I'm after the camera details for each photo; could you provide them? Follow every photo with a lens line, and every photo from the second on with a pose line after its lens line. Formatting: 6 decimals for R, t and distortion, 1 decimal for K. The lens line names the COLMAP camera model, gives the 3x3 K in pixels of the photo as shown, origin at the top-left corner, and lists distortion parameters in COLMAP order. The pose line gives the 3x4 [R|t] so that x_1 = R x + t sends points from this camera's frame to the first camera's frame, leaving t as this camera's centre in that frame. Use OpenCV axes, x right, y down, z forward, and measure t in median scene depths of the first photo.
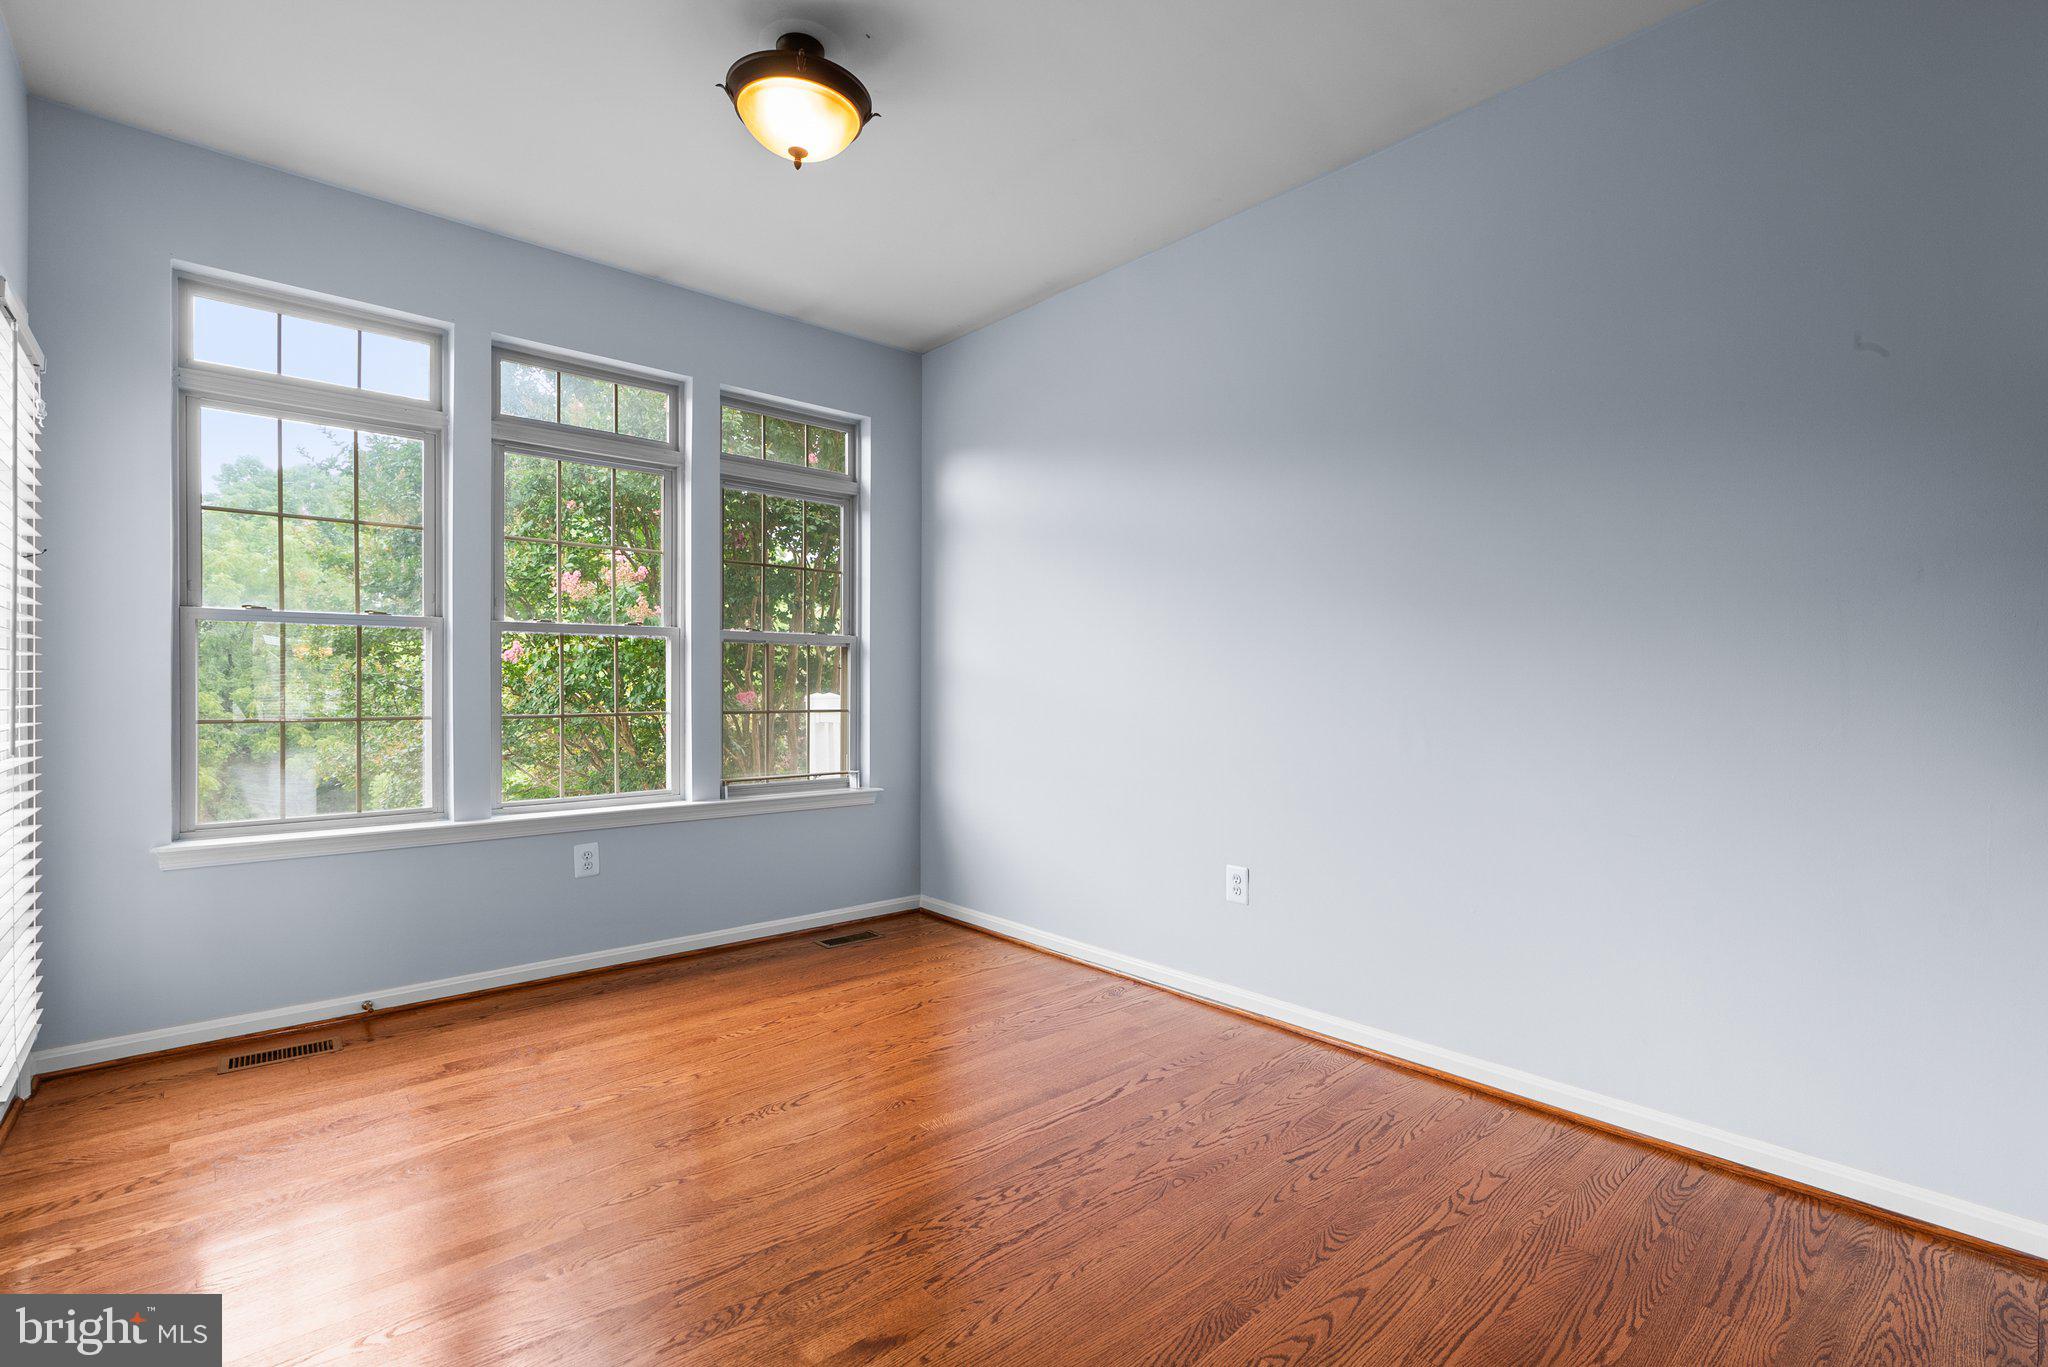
lens RADIAL K [[936.7, 0, 1028.8], [0, 936.7, 688.2], [0, 0, 1]] dist [-0.008499, 0.003656]
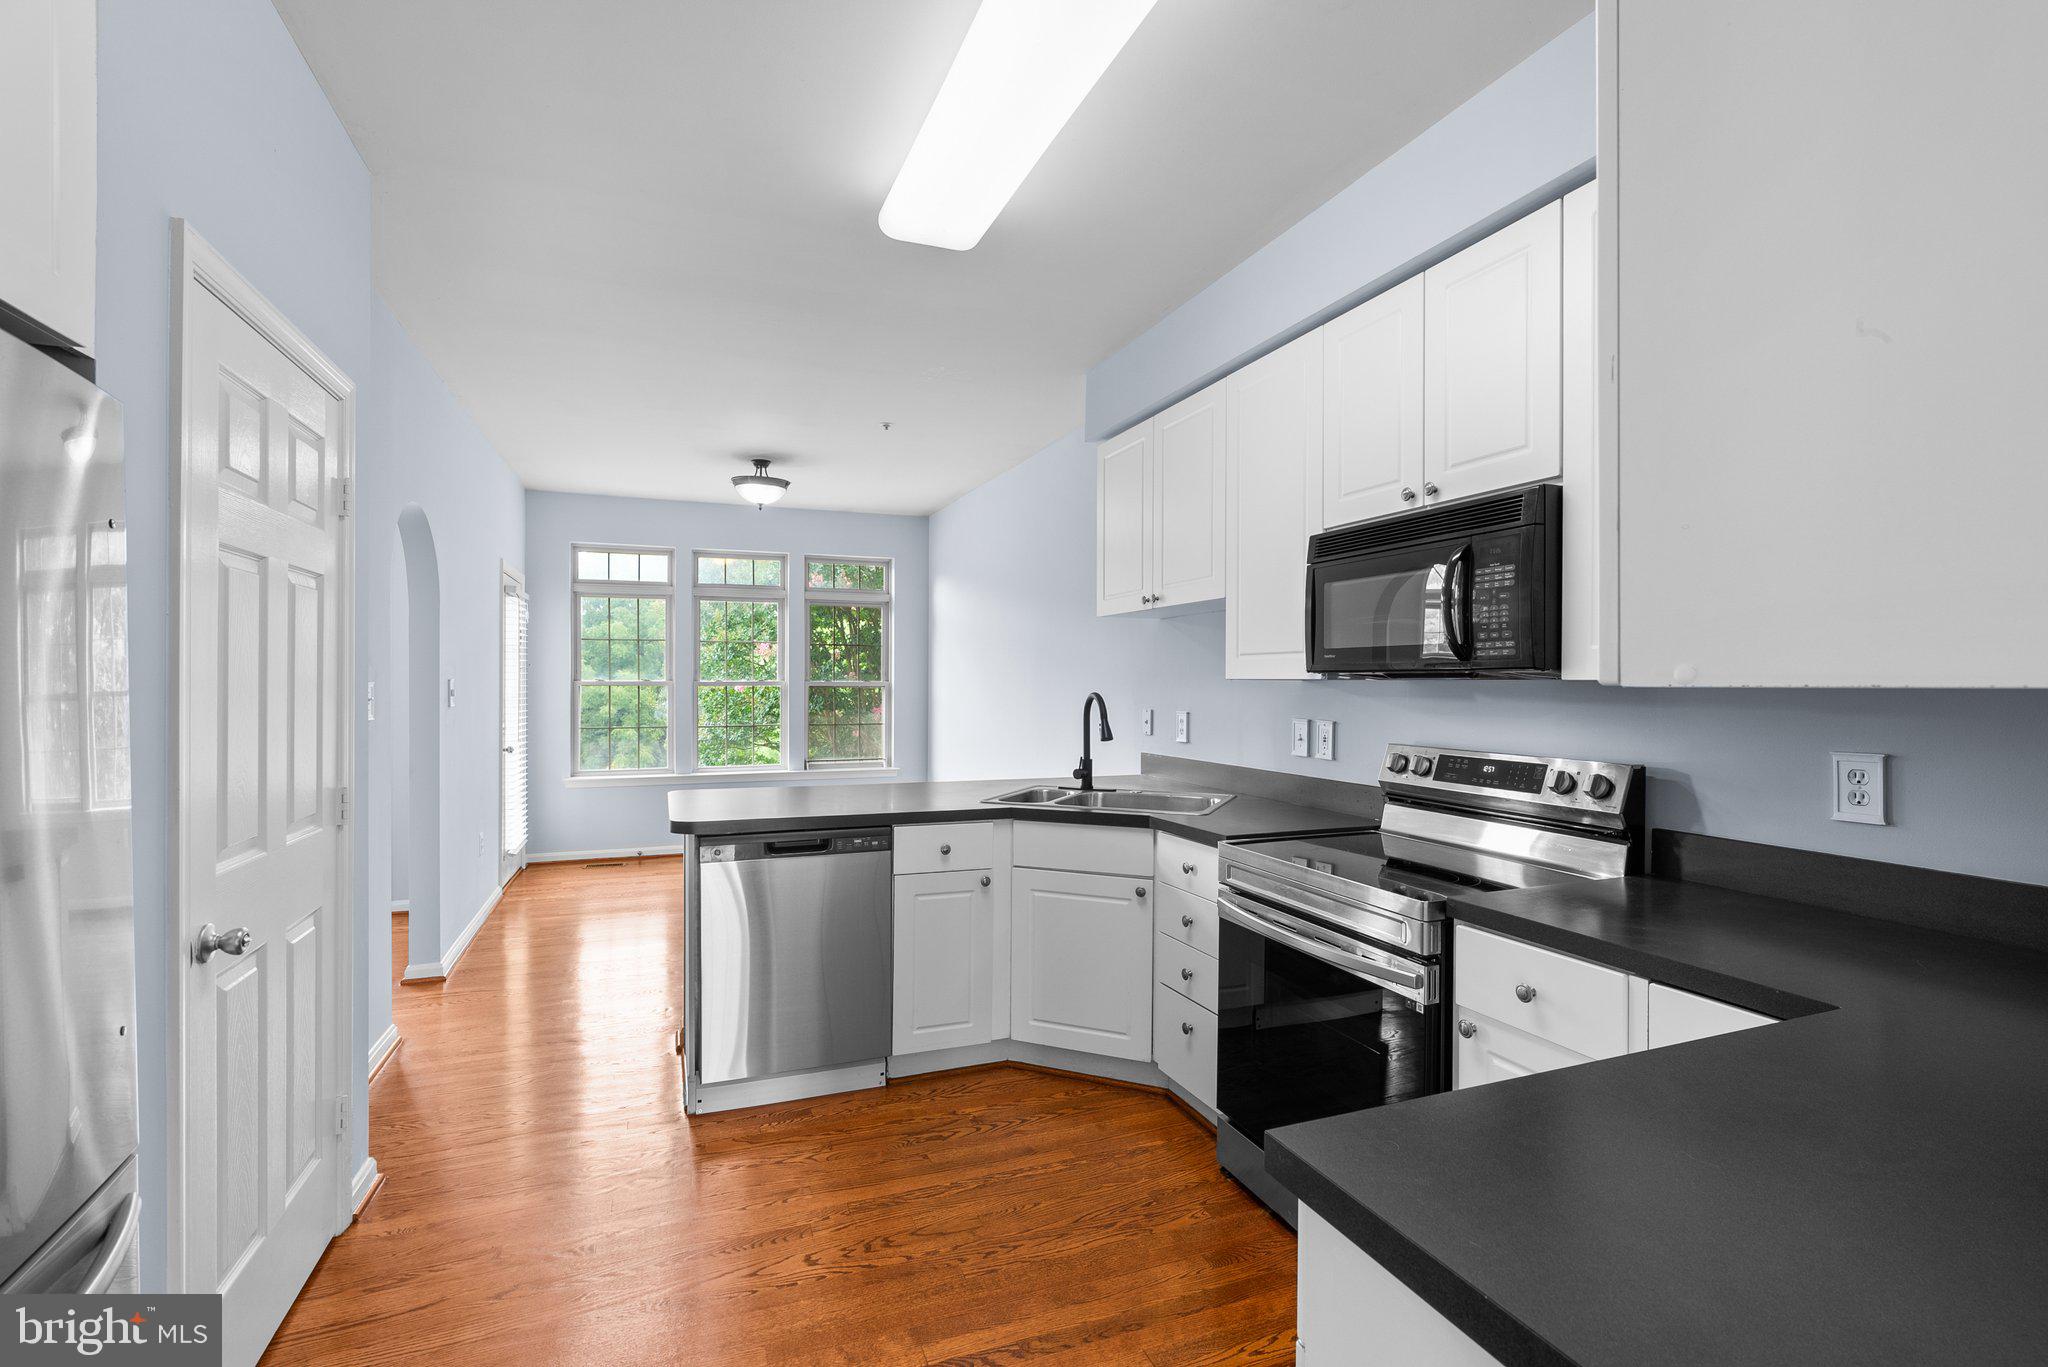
lens RADIAL K [[936.7, 0, 1016.9], [0, 936.7, 685.9], [0, 0, 1]] dist [-0.008499, 0.003656]
pose [[0.936588, 0.006854, -0.350364, 0.892284], [-0.004714, 0.999965, 0.006960, -0.083556], [0.350400, -0.004868, 0.936588, -0.764052]]
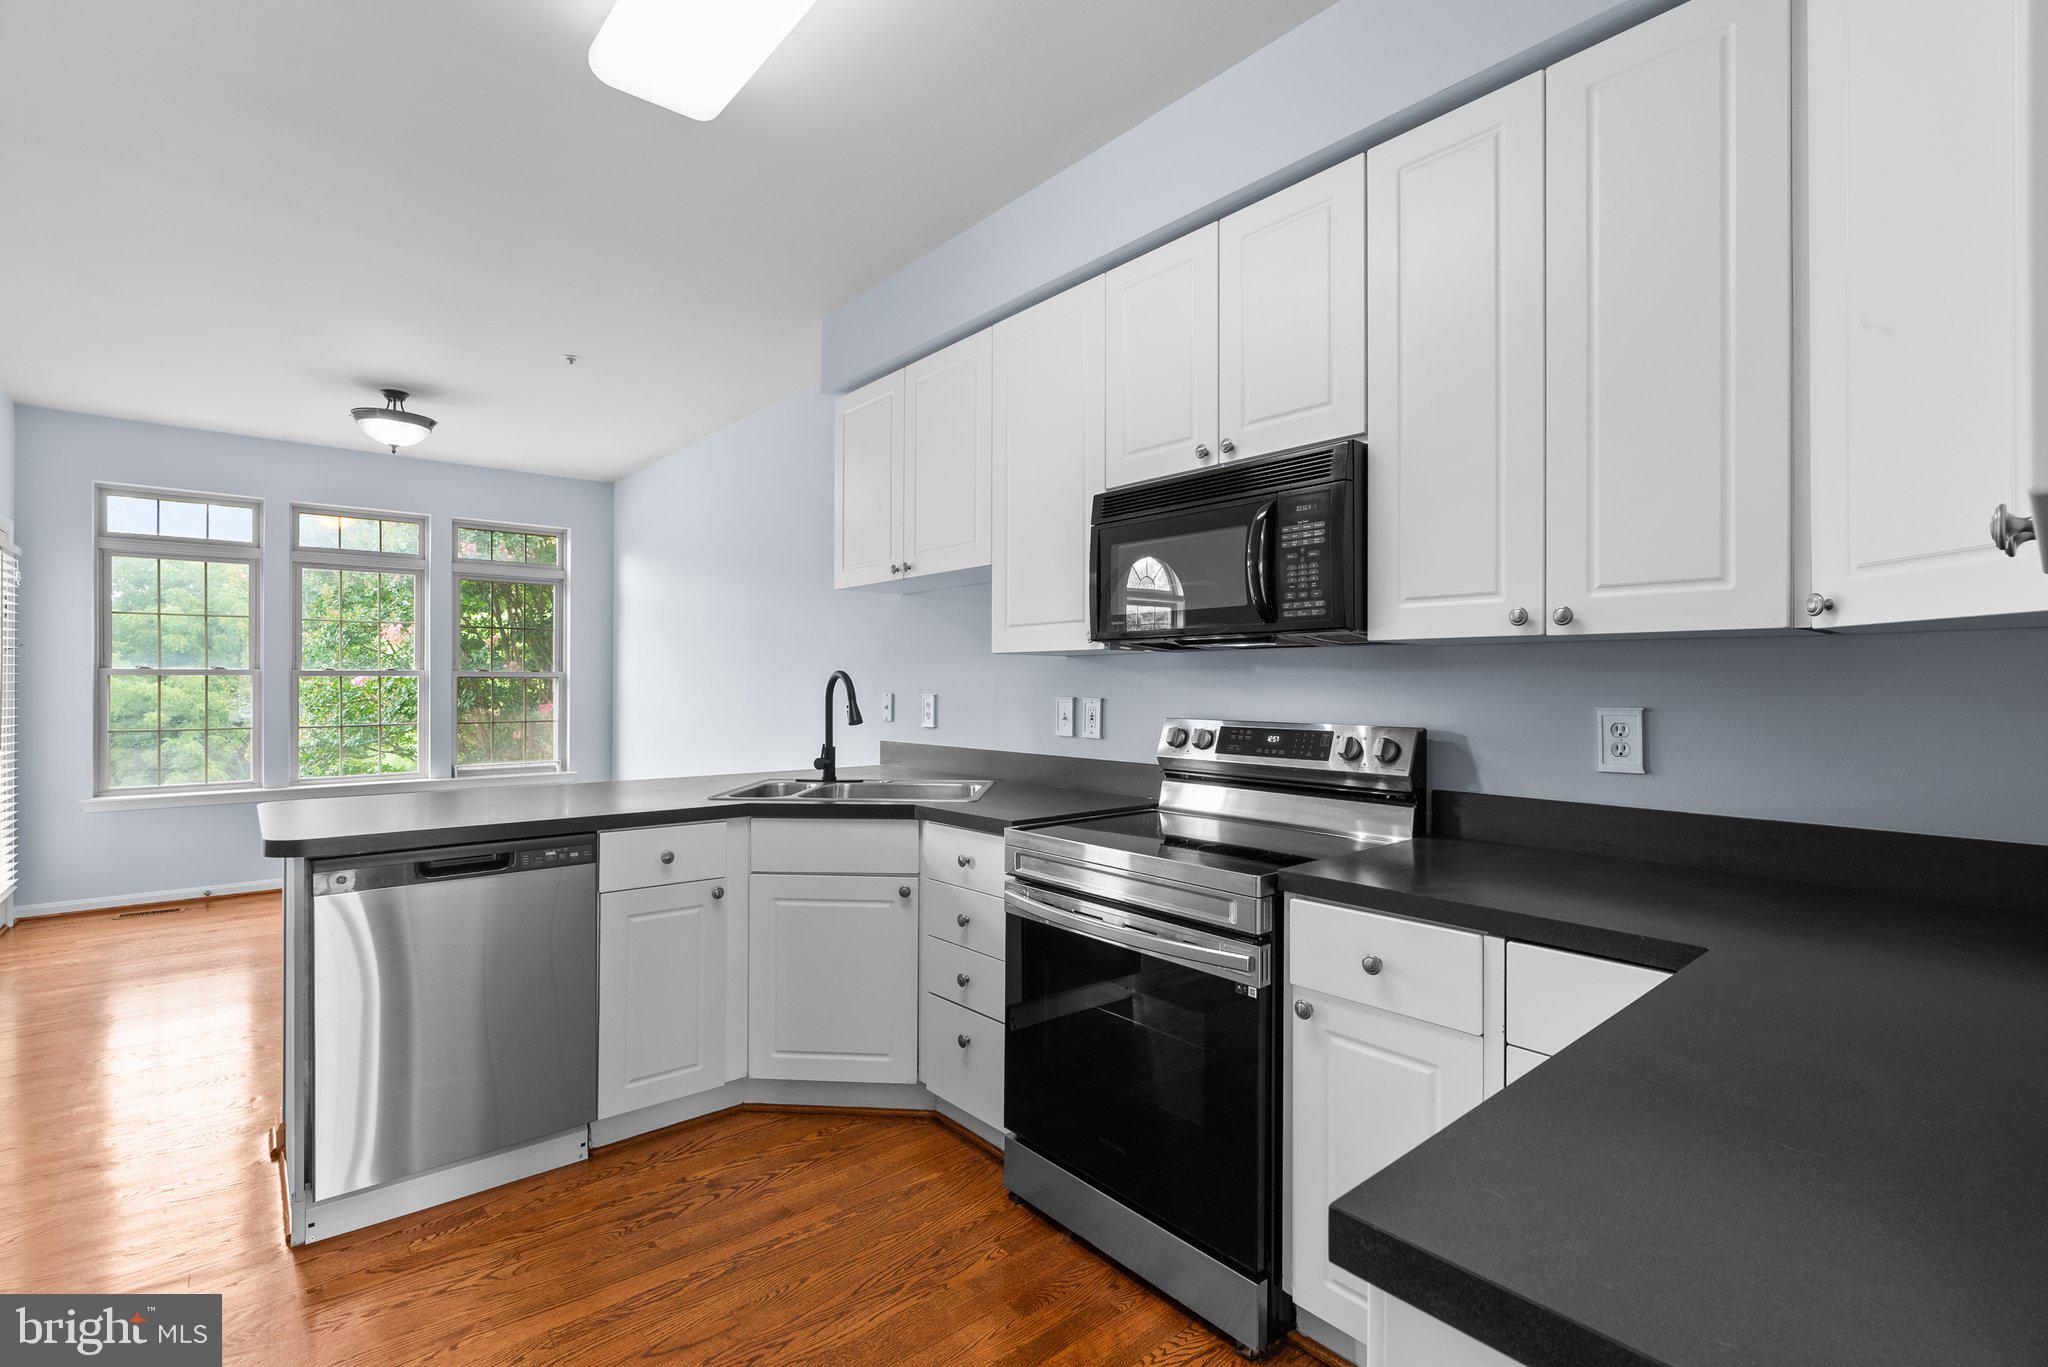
lens RADIAL K [[936.7, 0, 1021.1], [0, 936.7, 680.1], [0, 0, 1]] dist [-0.008499, 0.003656]
pose [[0.999737, 0.003237, -0.022711, 0.801122], [-0.003291, 0.999992, -0.002352, -0.056852], [0.022703, 0.002427, 0.999739, -0.669636]]
